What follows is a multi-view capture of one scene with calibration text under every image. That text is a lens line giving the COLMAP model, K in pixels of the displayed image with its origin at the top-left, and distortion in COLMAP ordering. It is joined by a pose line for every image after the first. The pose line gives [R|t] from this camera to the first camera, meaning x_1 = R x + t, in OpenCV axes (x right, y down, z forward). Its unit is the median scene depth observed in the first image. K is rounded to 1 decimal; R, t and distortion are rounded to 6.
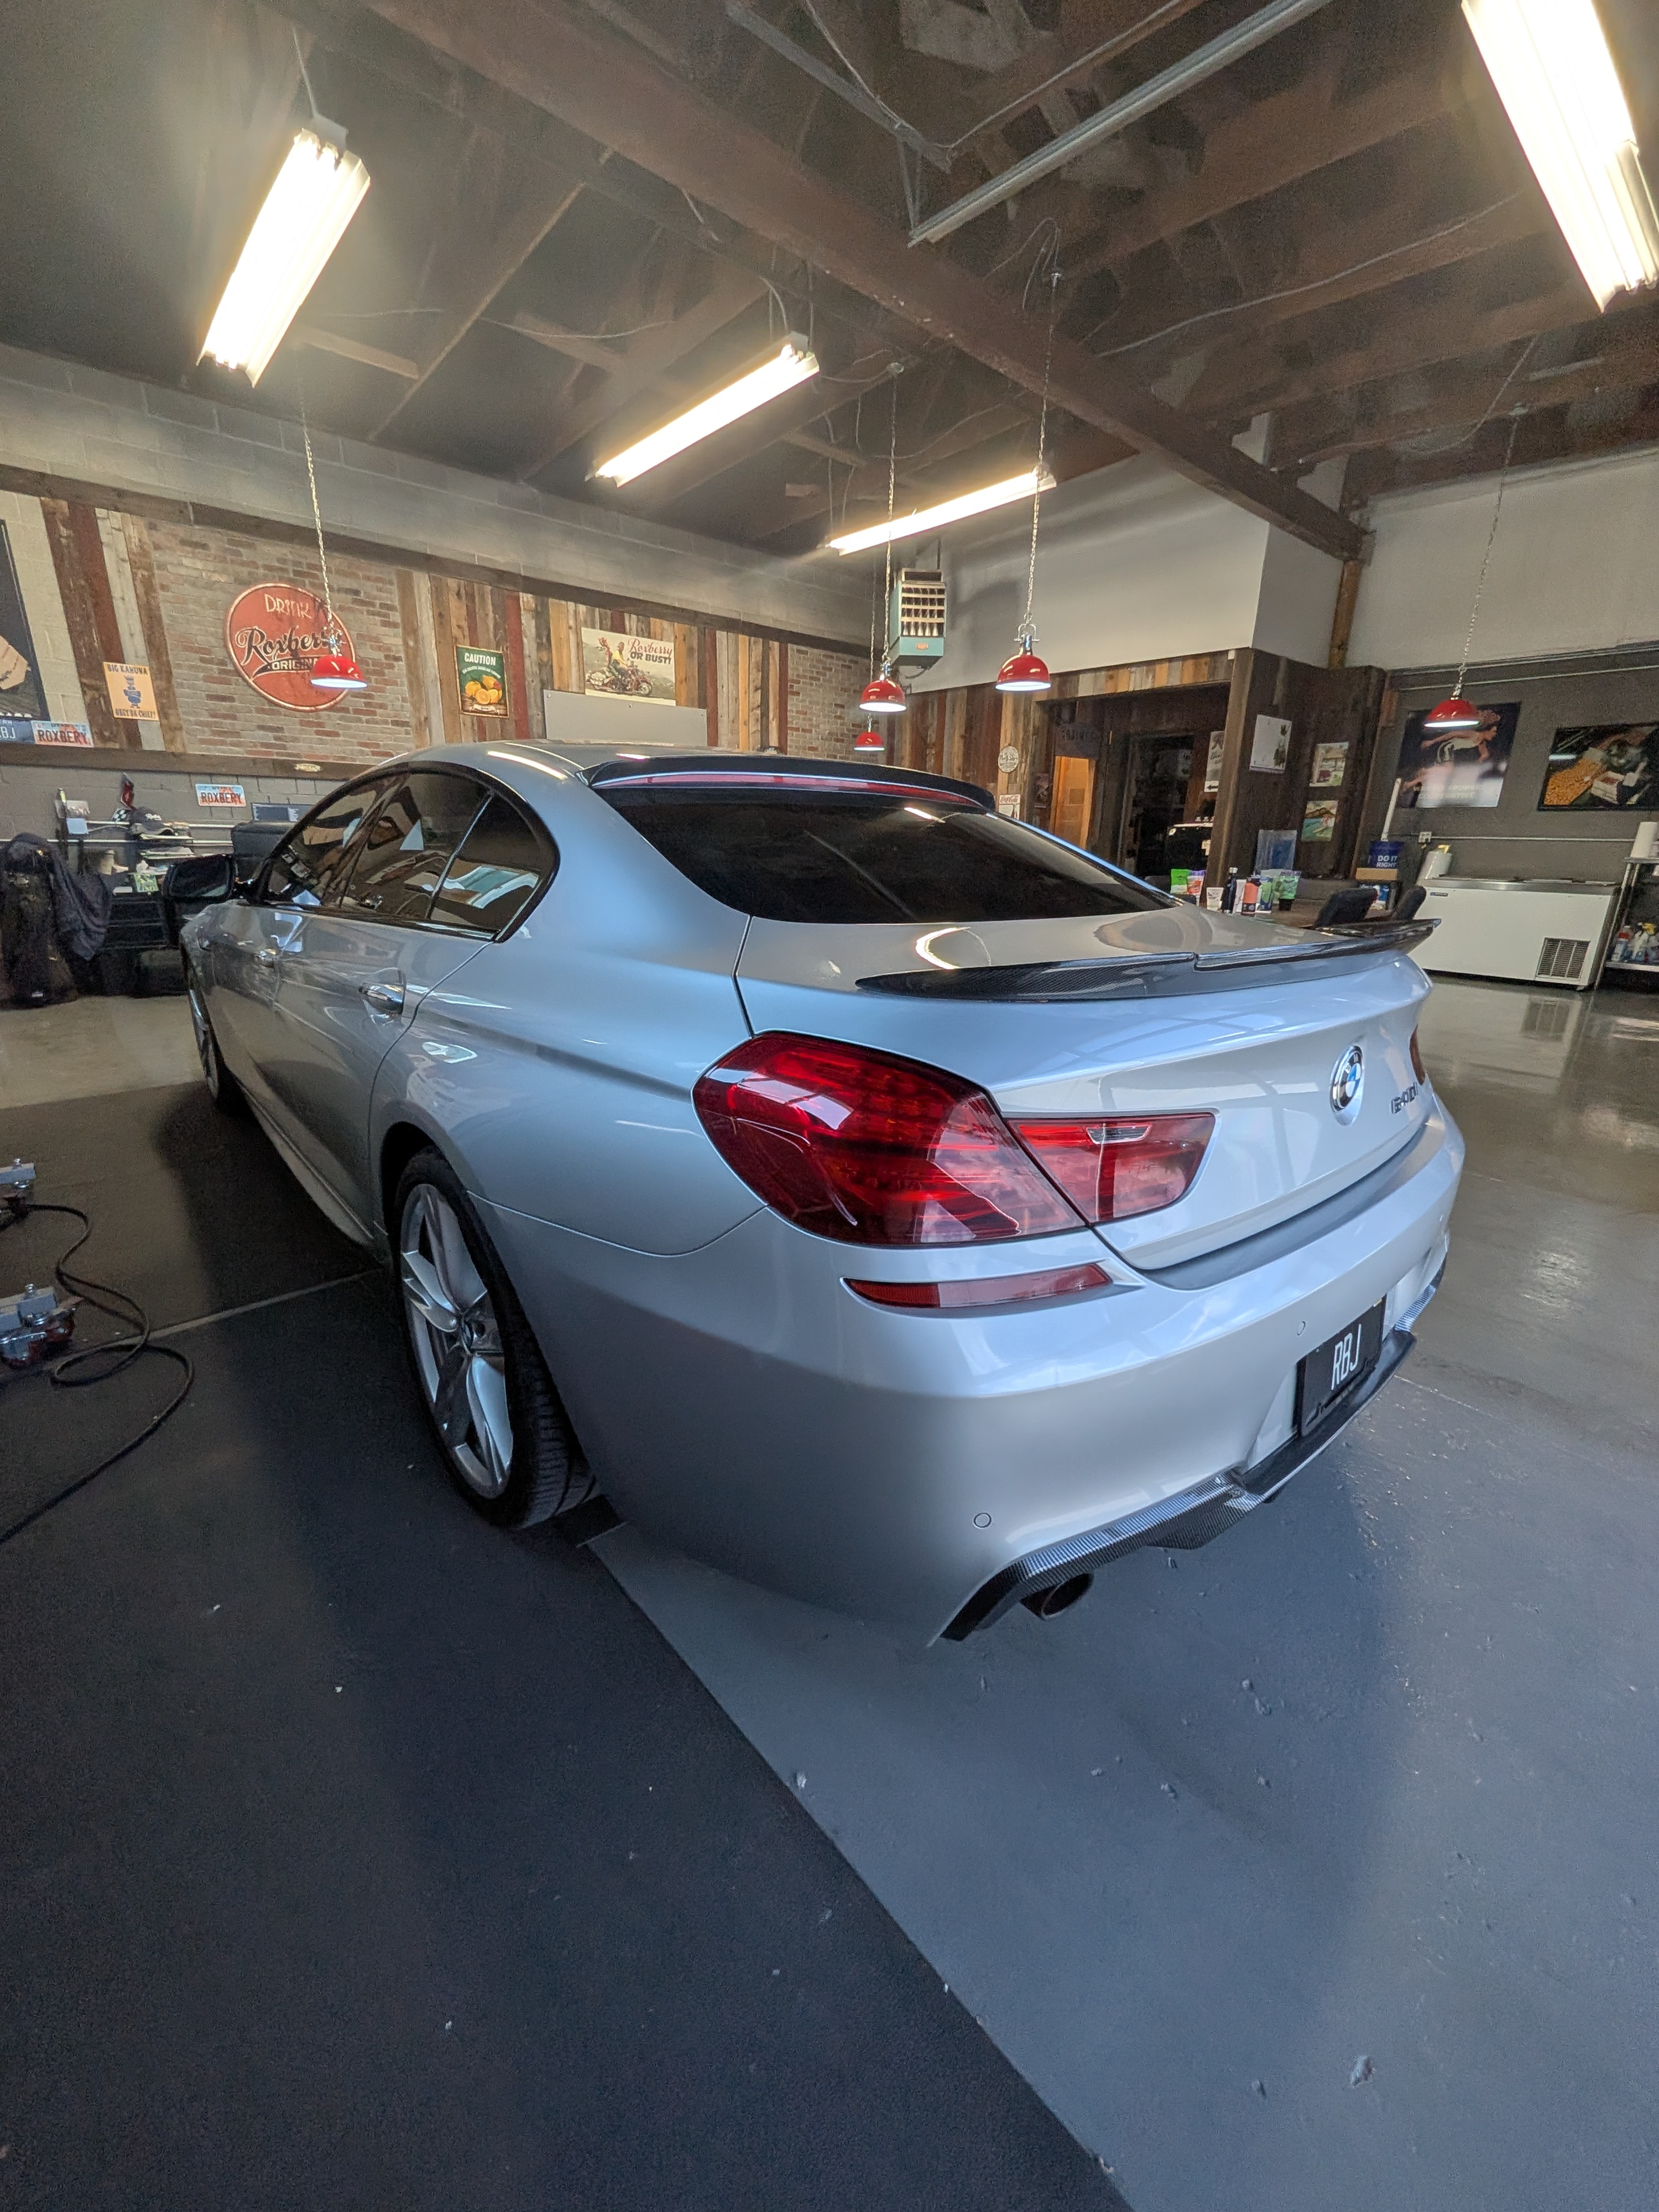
lens RADIAL K [[884.2, 0, 824.1], [0, 884.2, 1106.4], [0, 0, 1]] dist [0.004157, -0.000588]
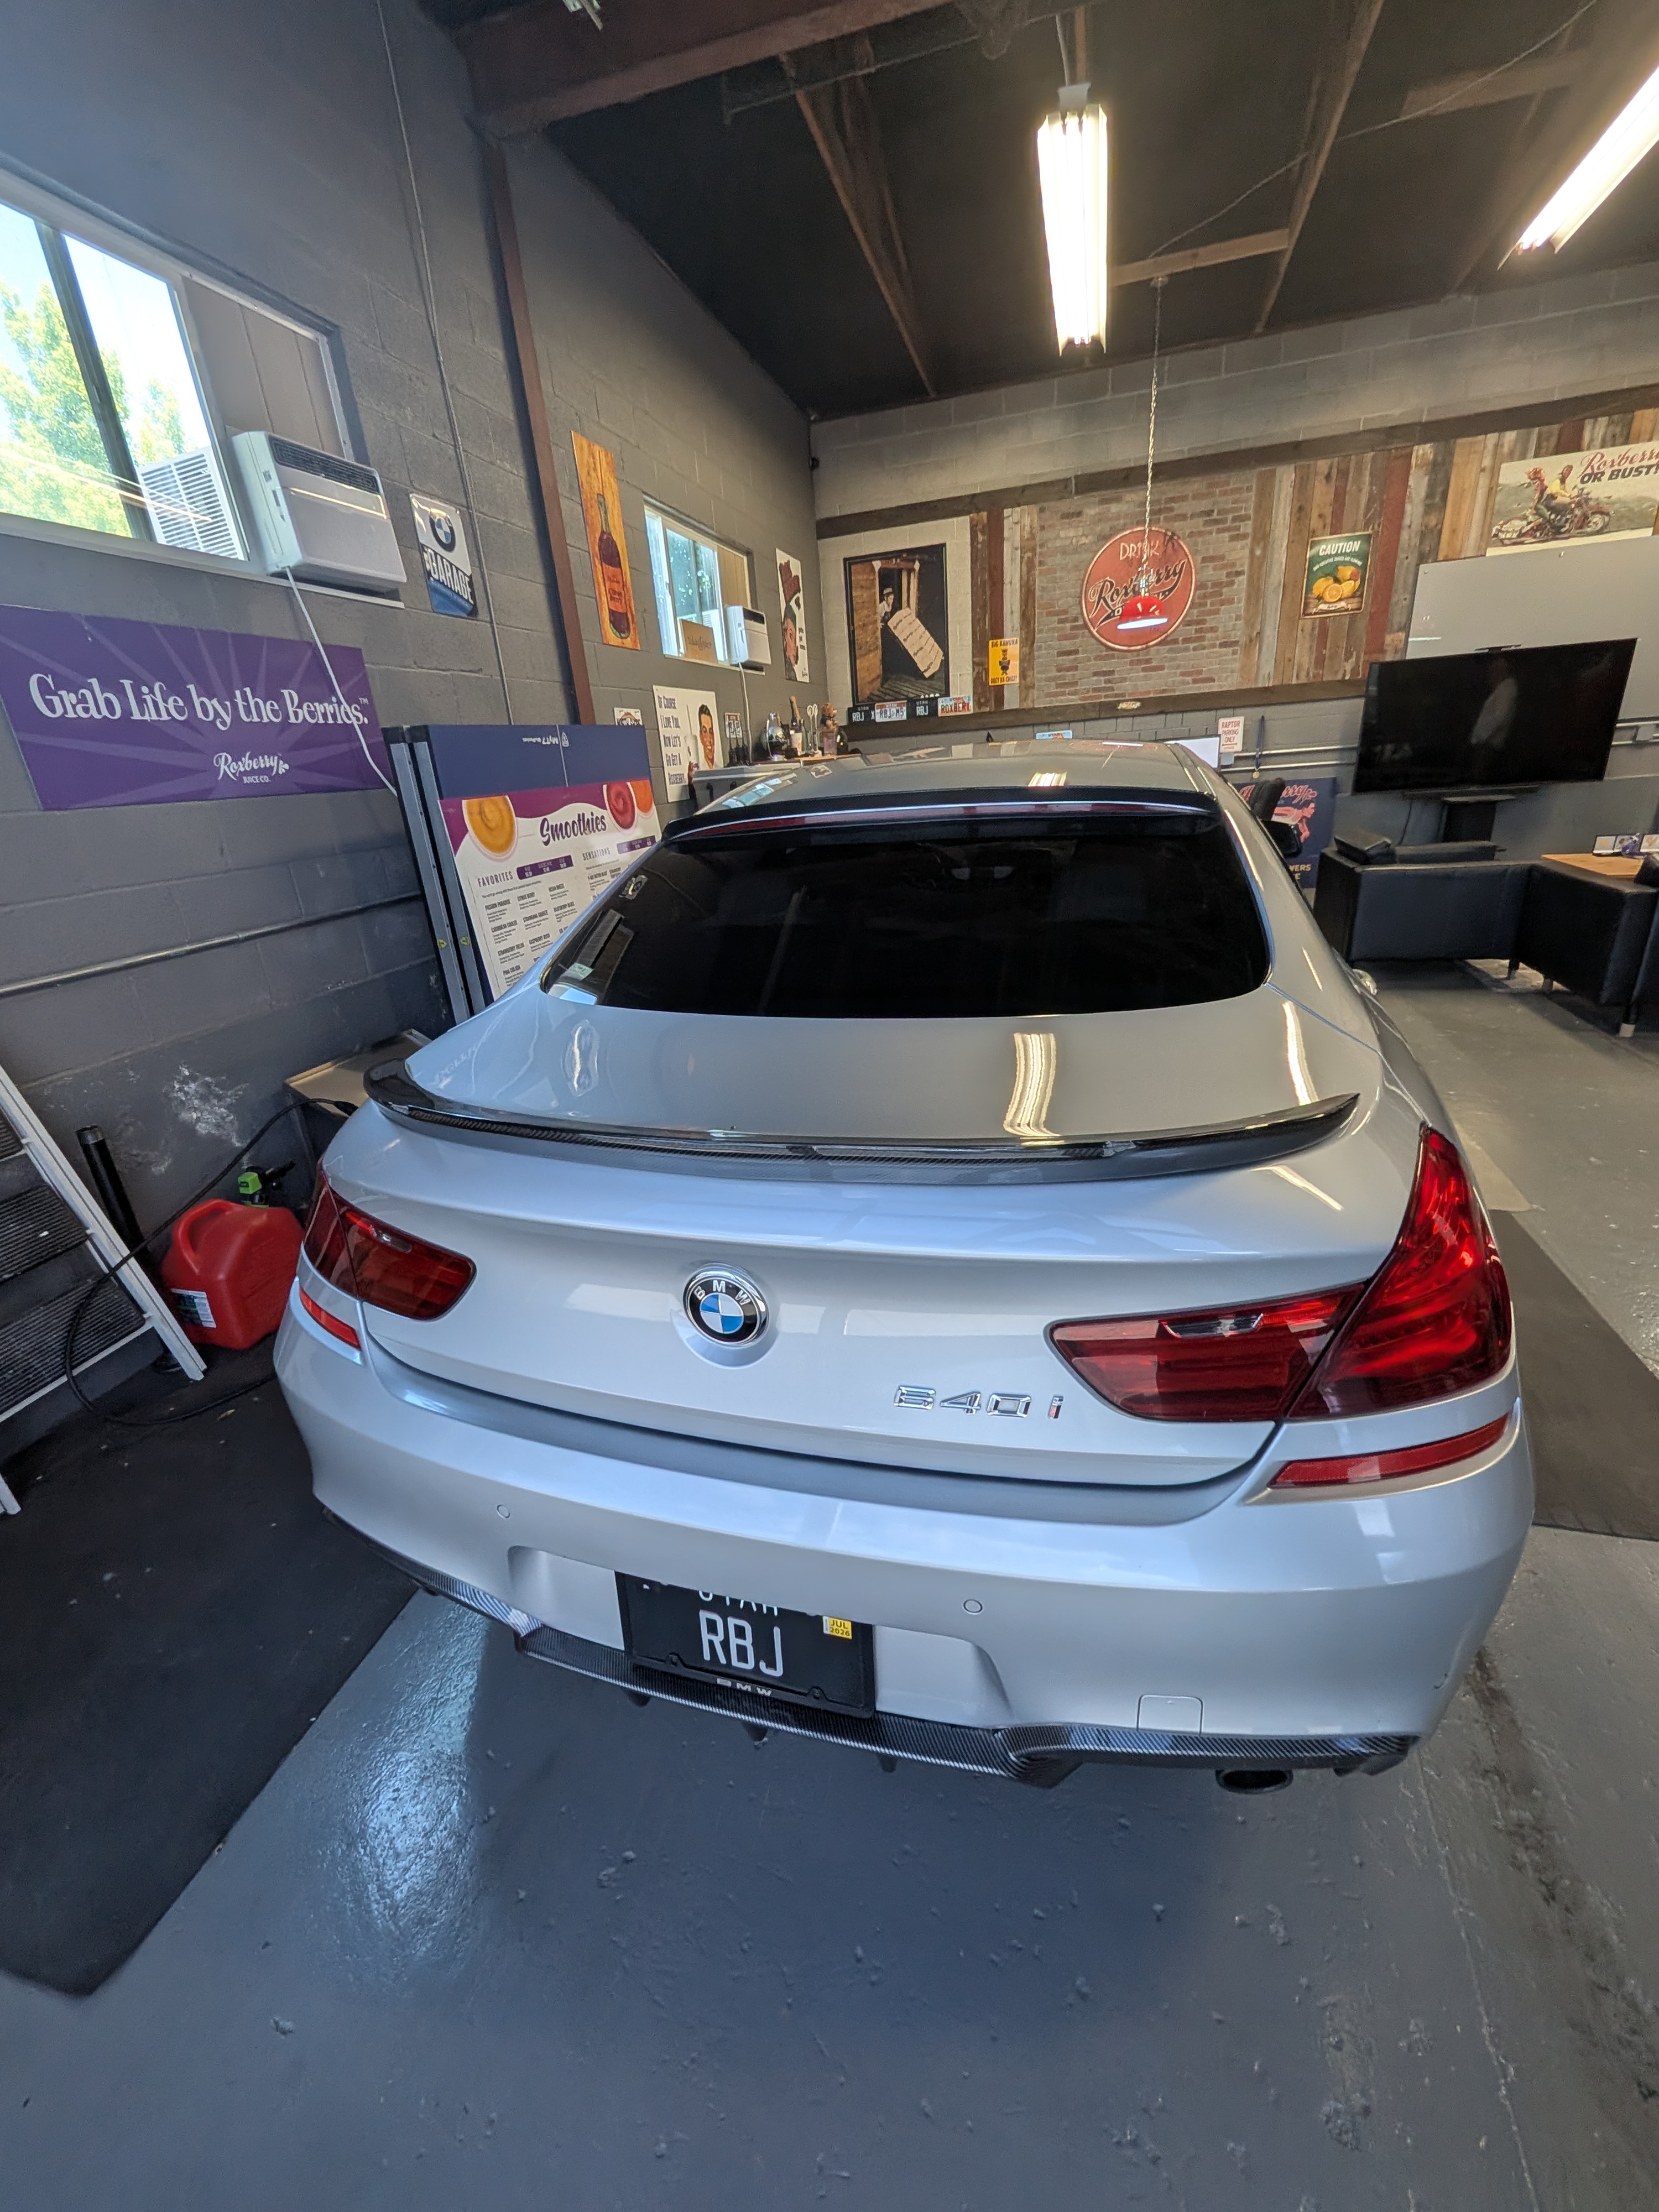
lens RADIAL K [[884.2, 0, 824.1], [0, 884.2, 1106.4], [0, 0, 1]] dist [0.004157, -0.000588]
pose [[0.531429, 0.256432, -0.807358, 0.207725], [-0.167325, 0.966079, 0.196706, -0.062564], [0.830413, 0.030556, 0.556310, 0.112446]]
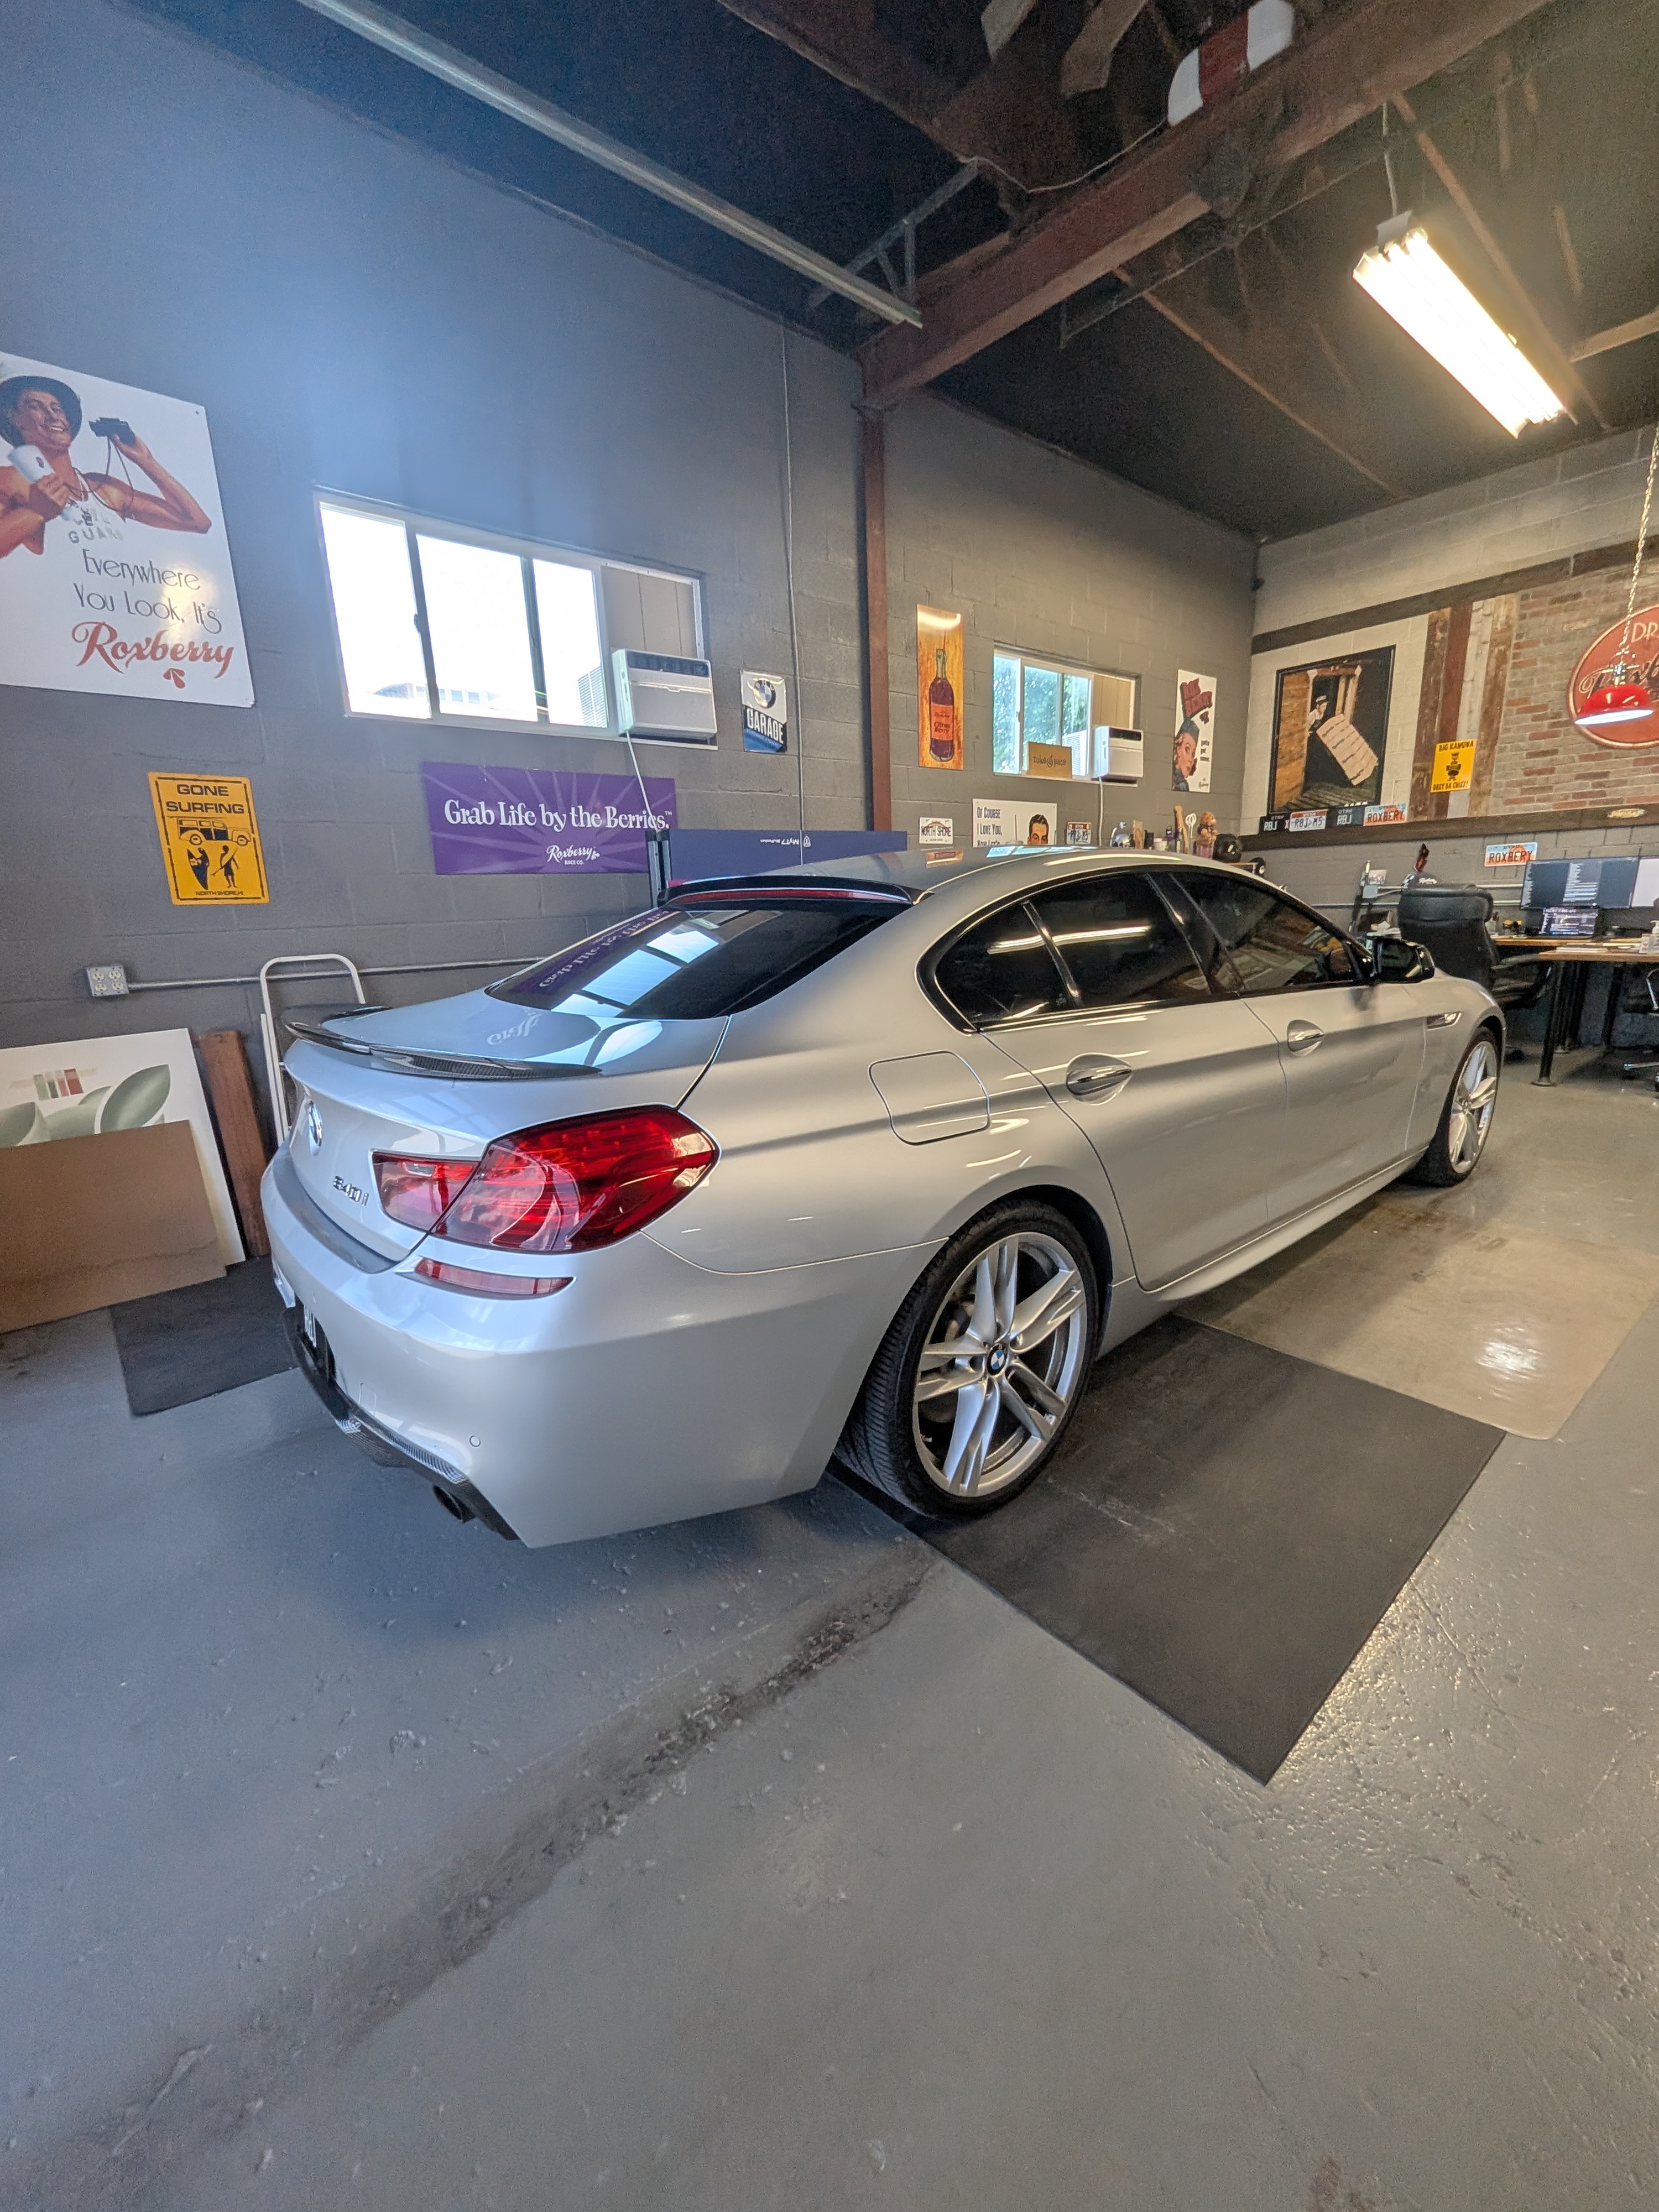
lens RADIAL K [[884.2, 0, 824.1], [0, 884.2, 1106.4], [0, 0, 1]] dist [0.004157, -0.000588]
pose [[-0.028994, 0.215066, -0.976169, 0.334261], [-0.259008, 0.941609, 0.215145, -0.098526], [0.965440, 0.259074, 0.028403, 0.297871]]
